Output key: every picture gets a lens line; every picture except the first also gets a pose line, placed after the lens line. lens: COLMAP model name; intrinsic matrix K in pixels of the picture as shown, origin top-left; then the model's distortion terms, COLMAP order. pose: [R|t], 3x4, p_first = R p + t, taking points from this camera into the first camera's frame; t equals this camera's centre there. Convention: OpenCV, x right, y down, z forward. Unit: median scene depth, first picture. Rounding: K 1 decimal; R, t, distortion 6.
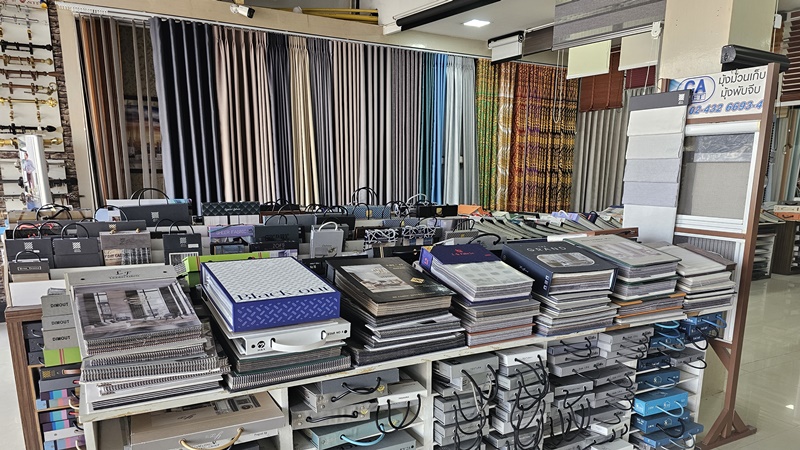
lens RADIAL K [[540.9, 0, 399.5], [0, 540.9, 251.1], [0, 0, 1]] dist [0.069387, -0.082465]
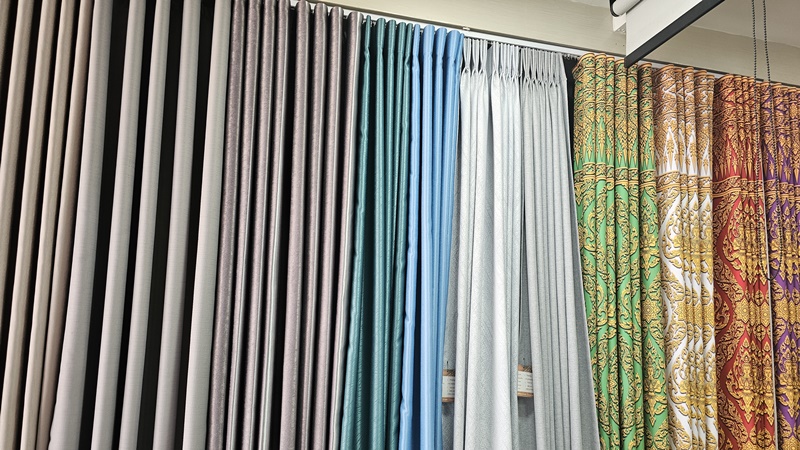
lens RADIAL K [[540.9, 0, 399.5], [0, 540.9, 251.1], [0, 0, 1]] dist [0.069387, -0.082465]
pose [[0.962639, -0.010952, -0.270566, 0.124709], [-0.068376, 0.956972, -0.282008, -0.146134], [0.262012, 0.289972, 0.920470, 0.692153]]
